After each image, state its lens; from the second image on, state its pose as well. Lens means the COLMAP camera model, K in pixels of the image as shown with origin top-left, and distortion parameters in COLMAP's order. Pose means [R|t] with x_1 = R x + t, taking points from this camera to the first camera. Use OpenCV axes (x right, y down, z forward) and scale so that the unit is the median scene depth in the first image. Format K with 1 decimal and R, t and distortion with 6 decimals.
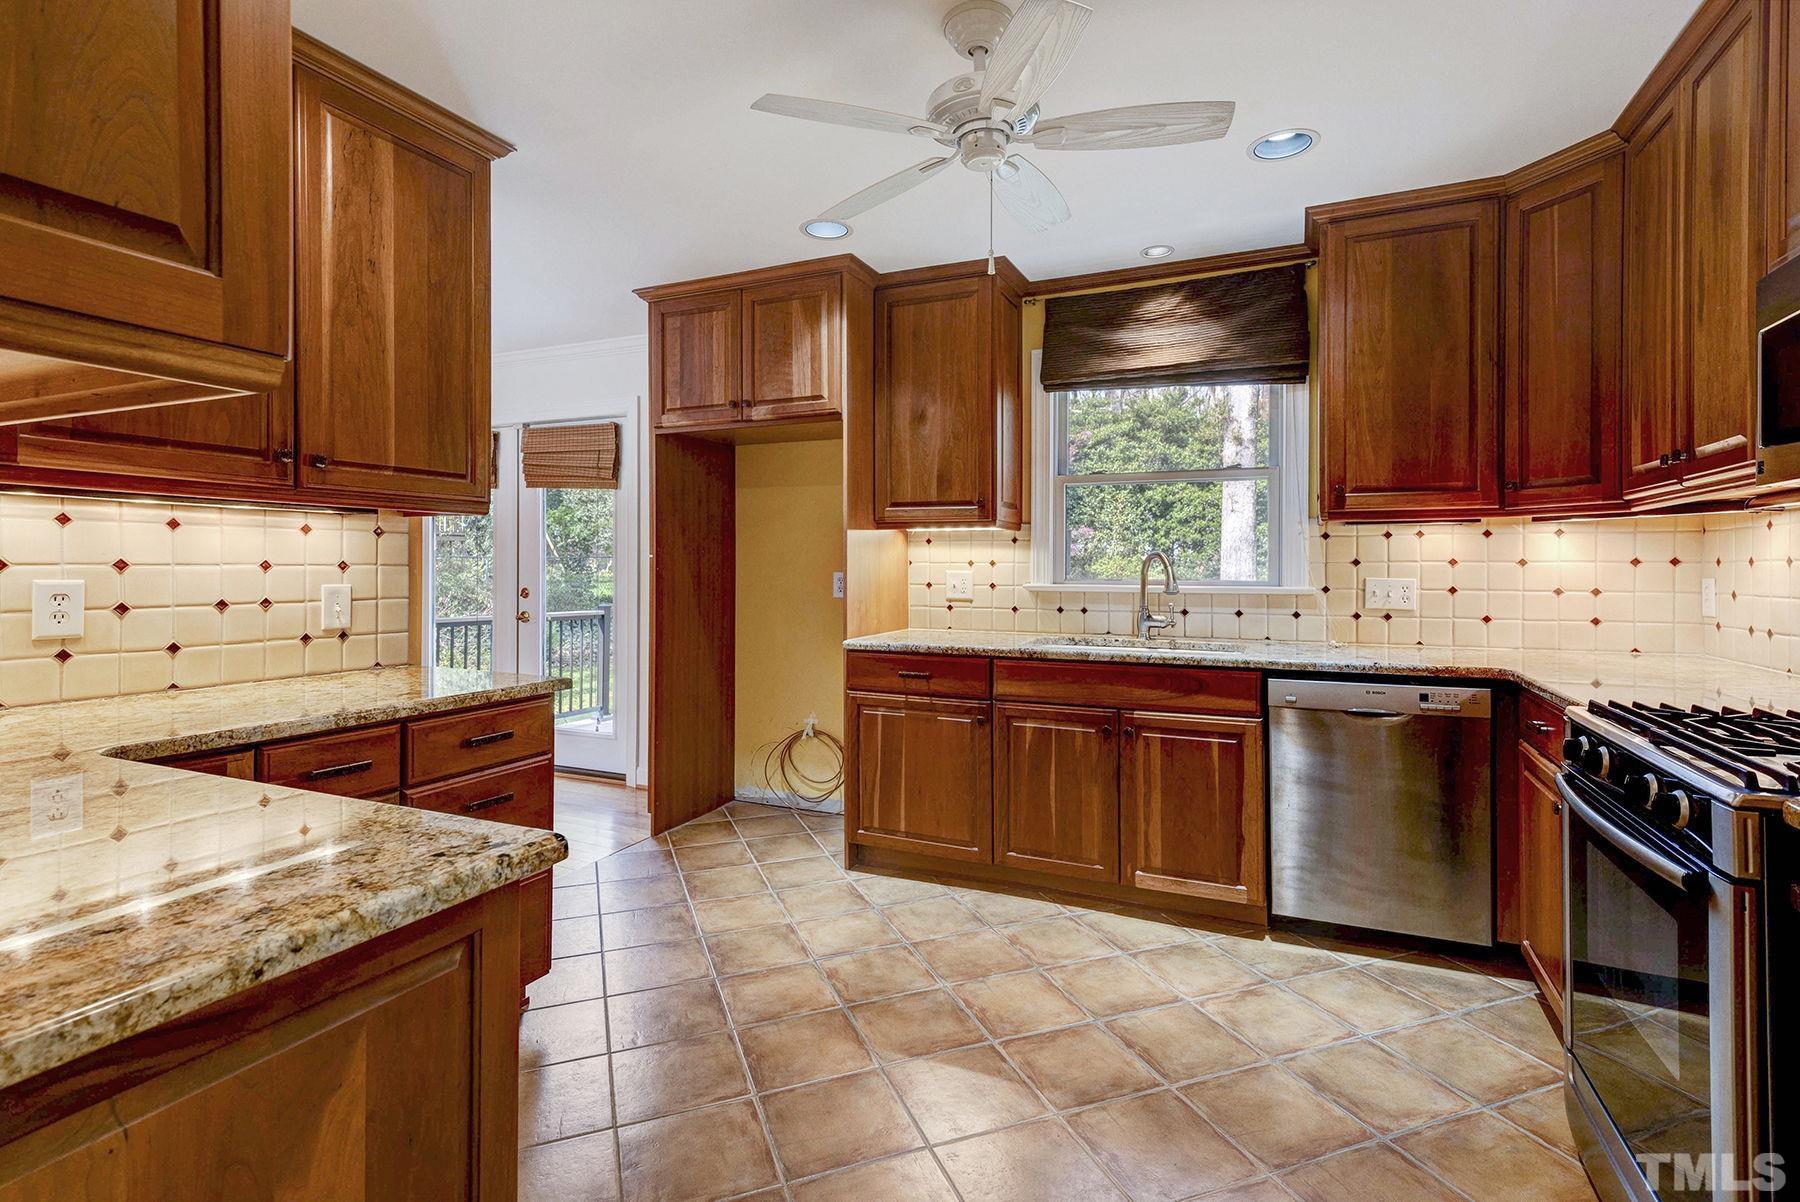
lens RADIAL K [[851.3, 0, 887.5], [0, 851.3, 561.1], [0, 0, 1]] dist [0.001681, 0.000618]
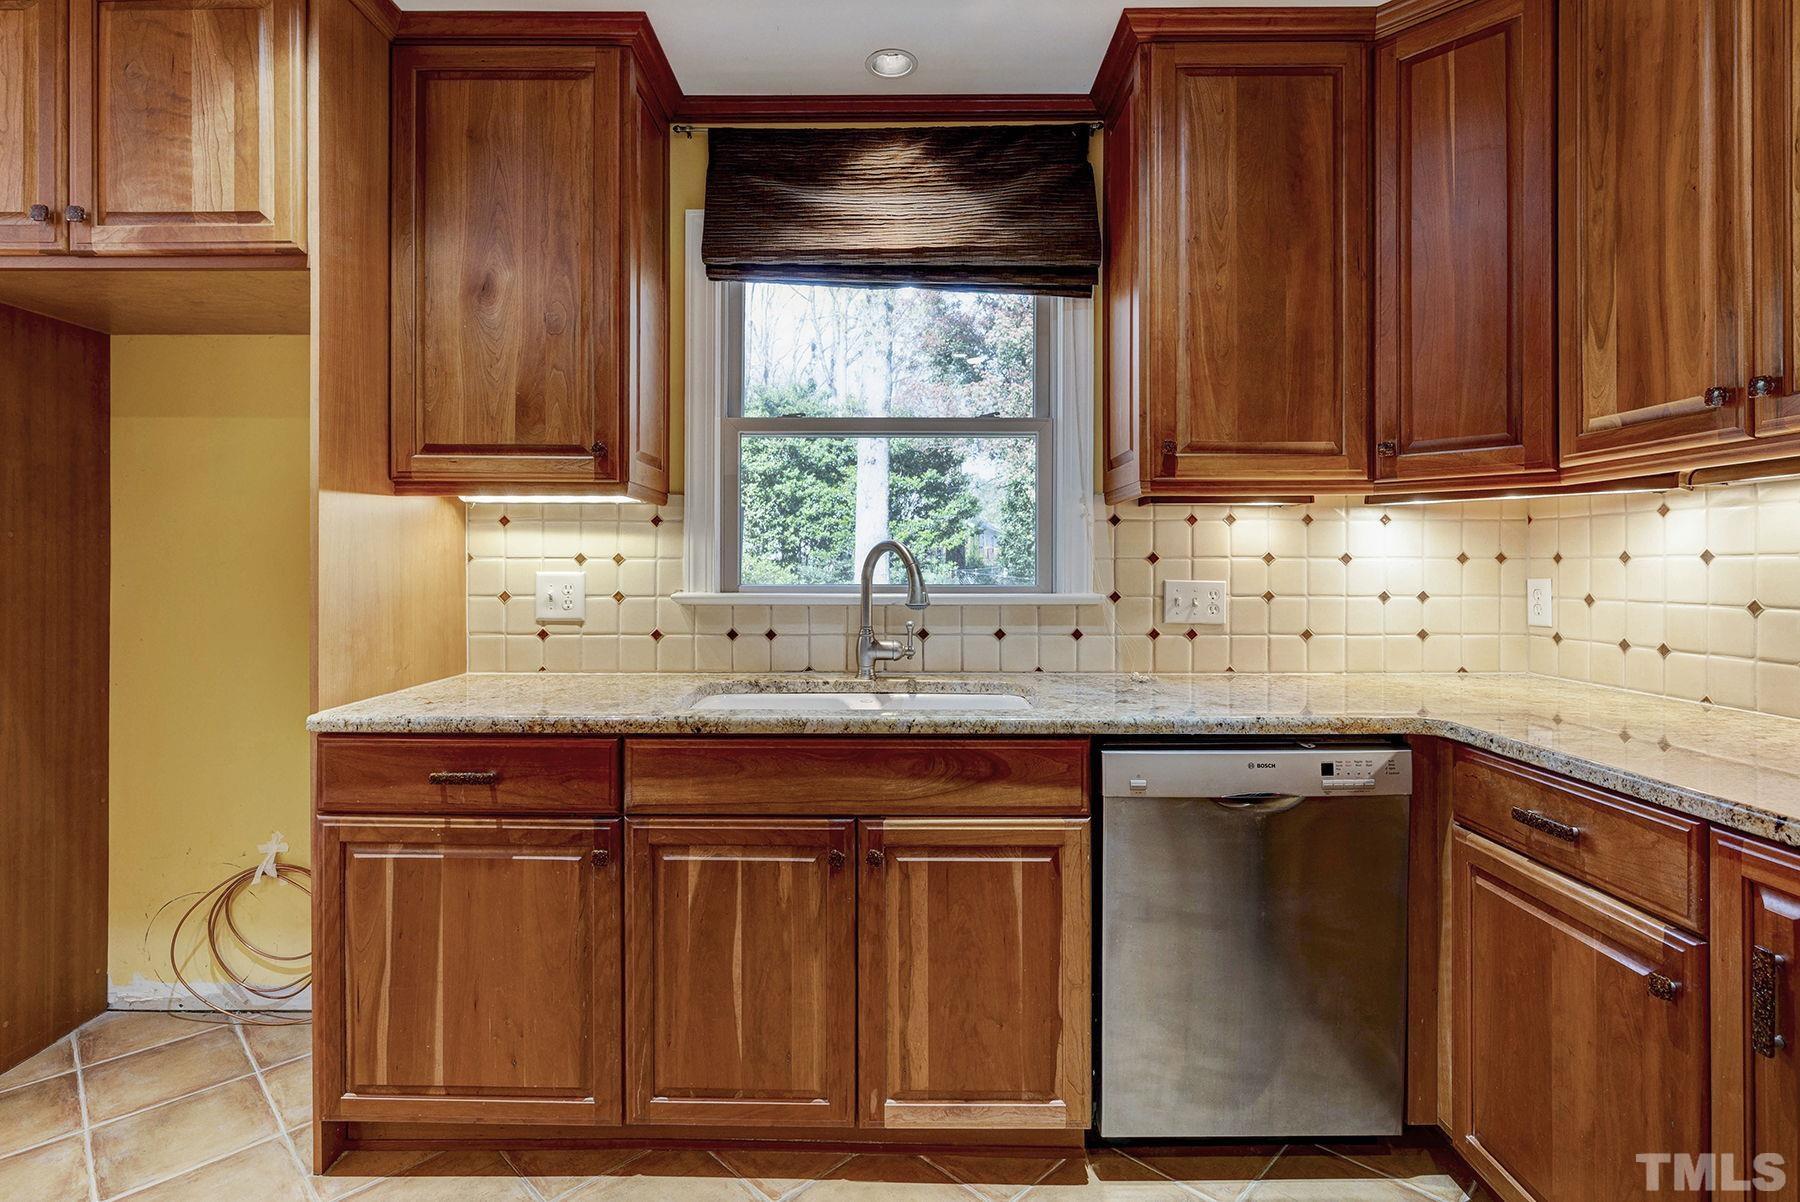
lens RADIAL K [[889.4, 0, 876.3], [0, 889.4, 562.3], [0, 0, 1]] dist [-0.002680, 0.000064]
pose [[0.913478, 0.000885, 0.406886, 0.040106], [-0.002085, 0.999995, 0.002506, 0.003510], [-0.406882, -0.003138, 0.913475, 0.412256]]
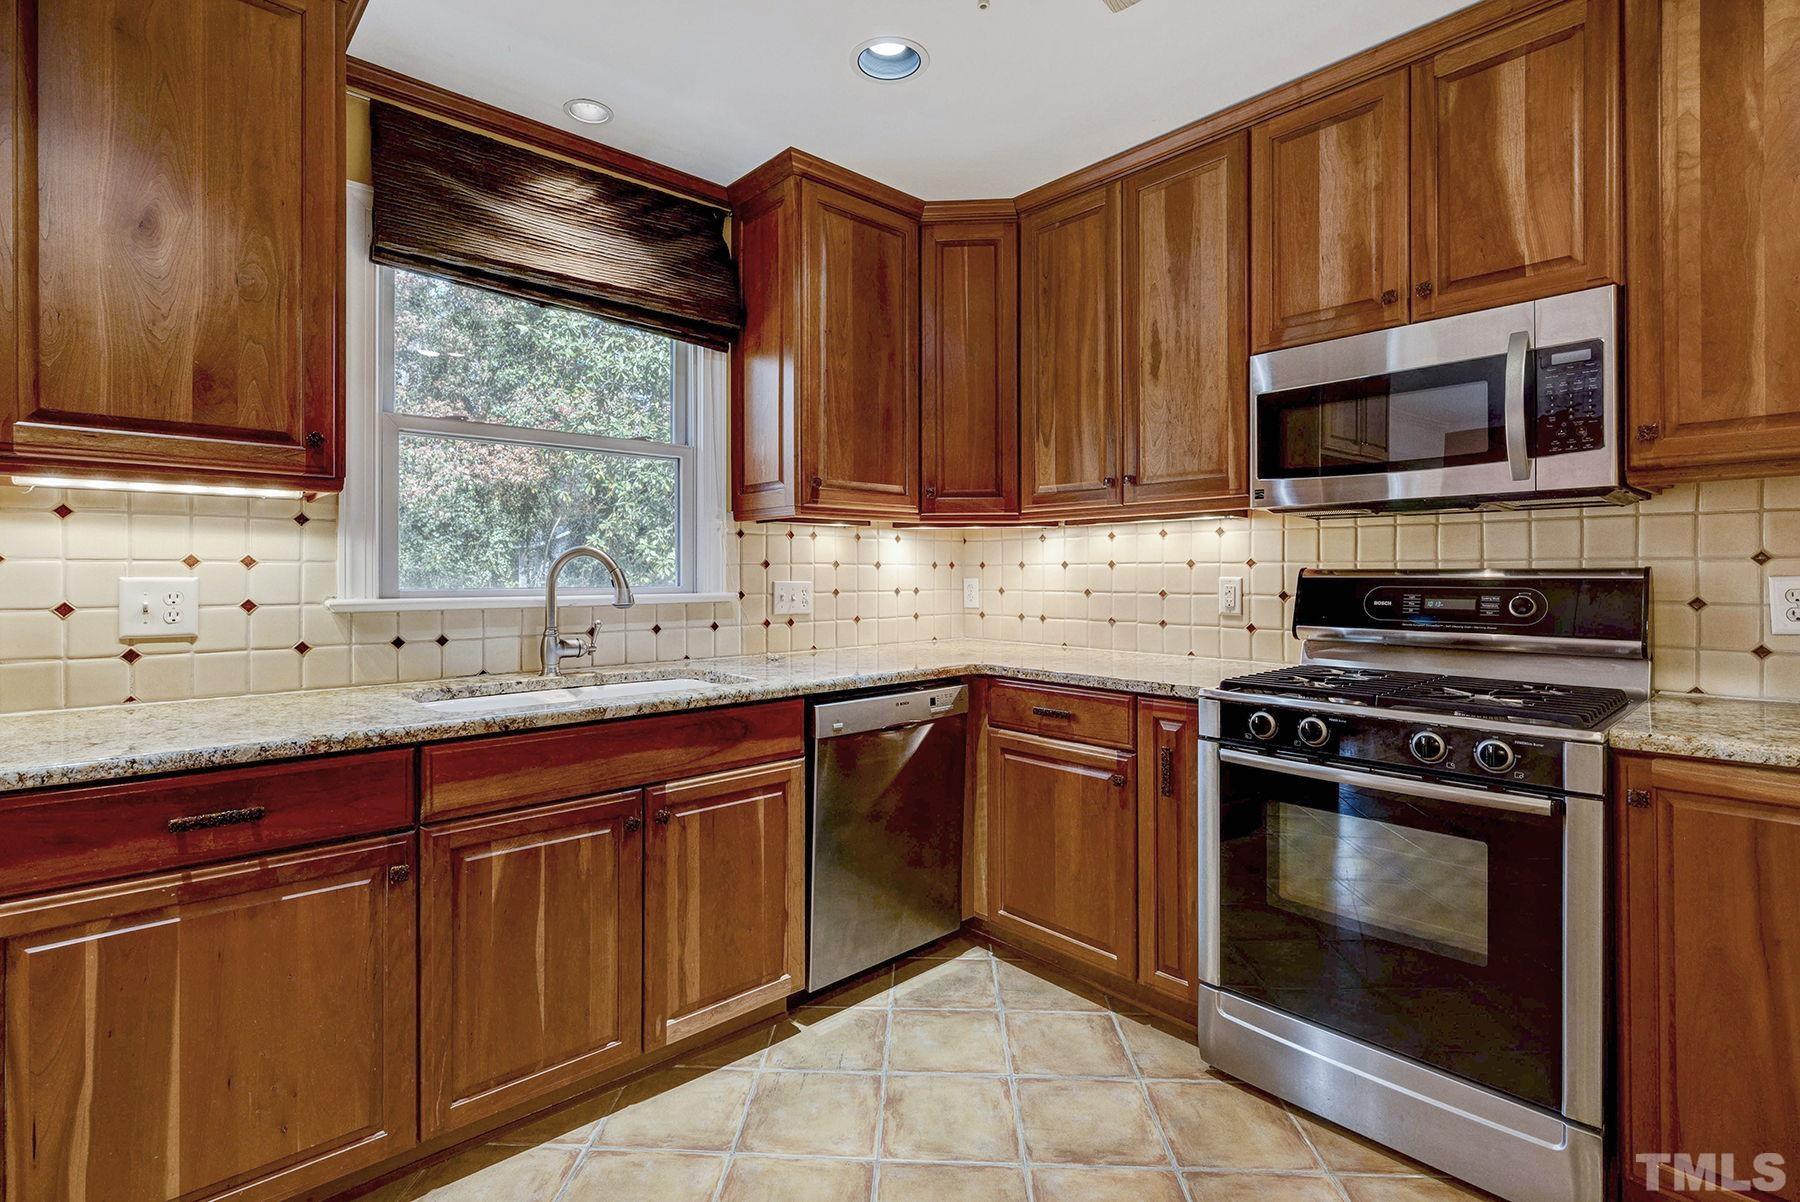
lens RADIAL K [[862.9, 0, 897.0], [0, 862.9, 569.2], [0, 0, 1]] dist [-0.001508, -0.000376]
pose [[0.384355, 0.001430, 0.923184, -0.236267], [-0.004617, 0.999989, 0.000373, 0.005783], [-0.923174, -0.004405, 0.384358, 0.510212]]
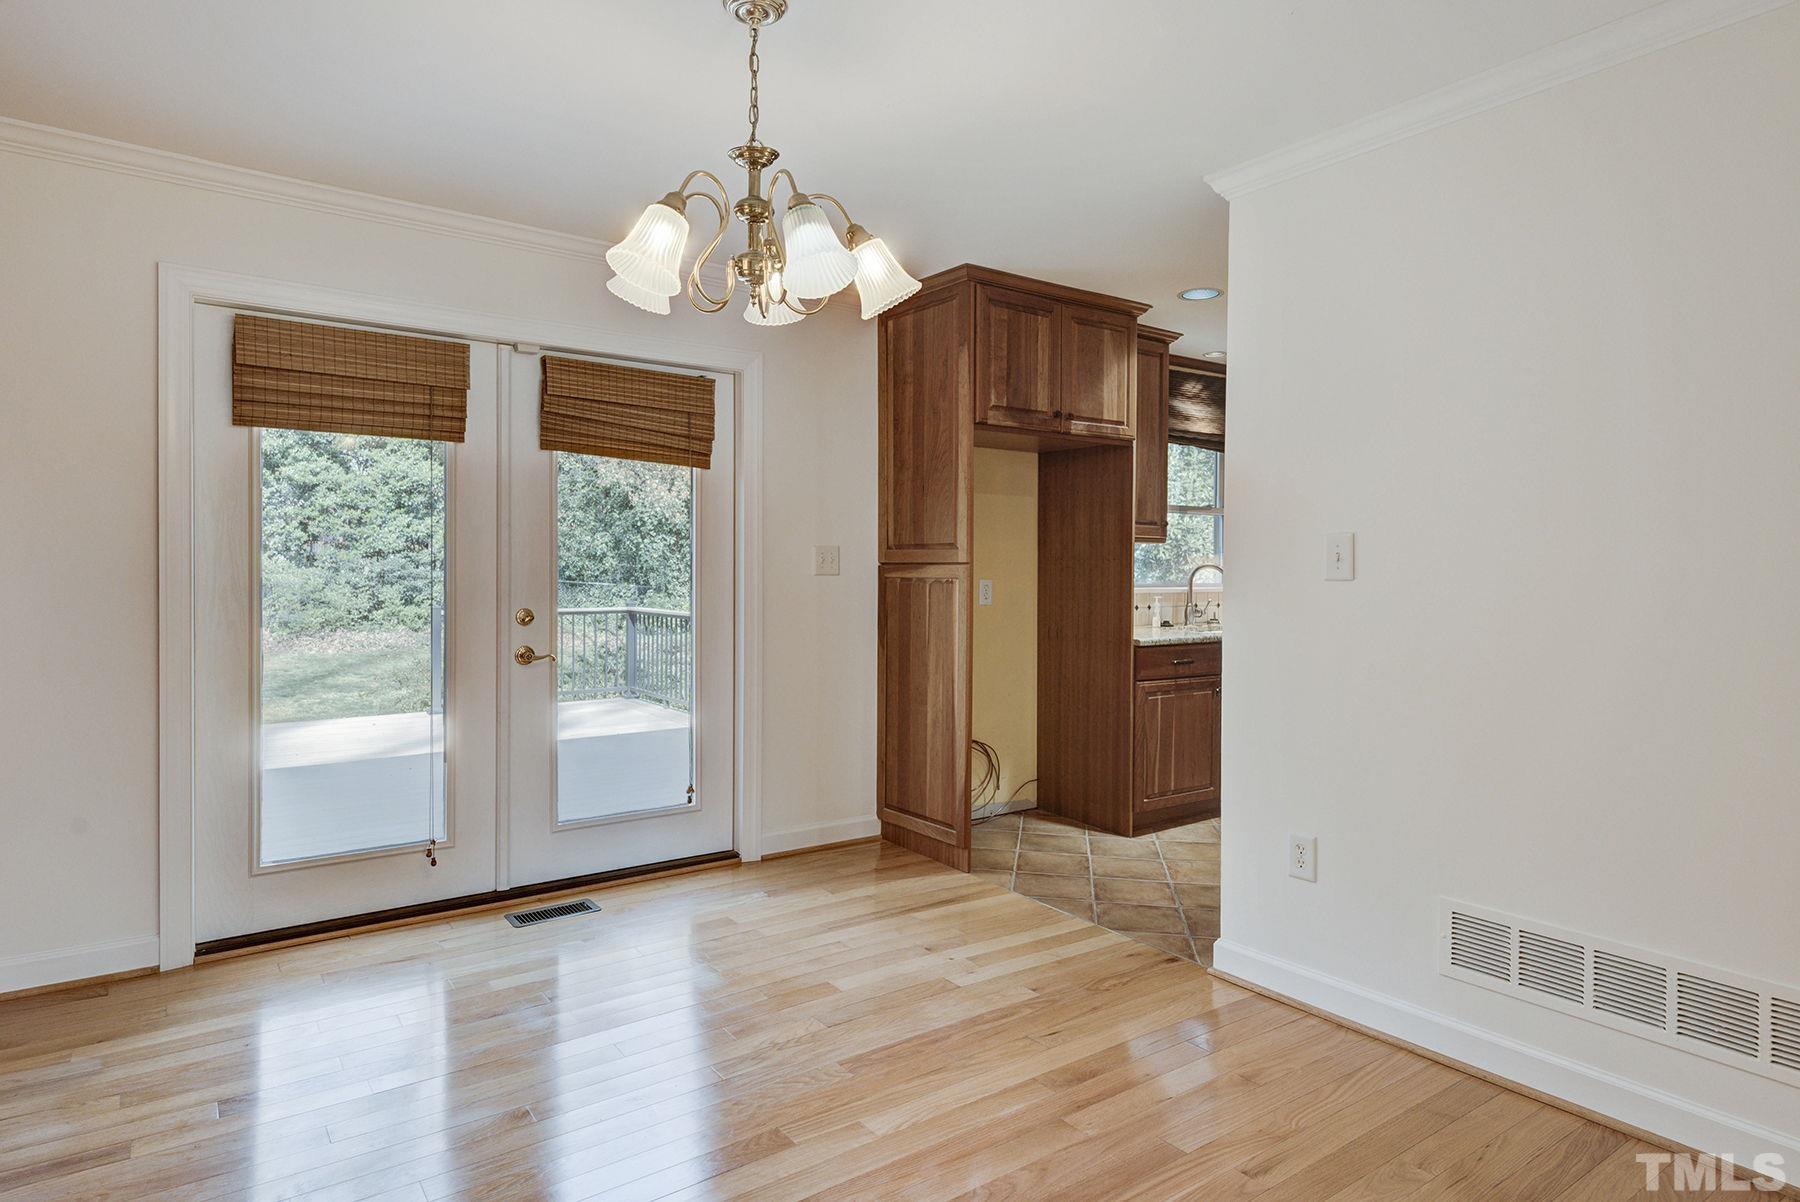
lens RADIAL K [[1014.6, 0, 899.7], [0, 1014.6, 583.8], [0, 0, 1]] dist [-0.001338, -0.000547]
pose [[0.499452, -0.010852, 0.866274, -1.450699], [-0.008988, 0.999803, 0.017707, -0.003569], [-0.866295, -0.016630, 0.499256, 0.613864]]
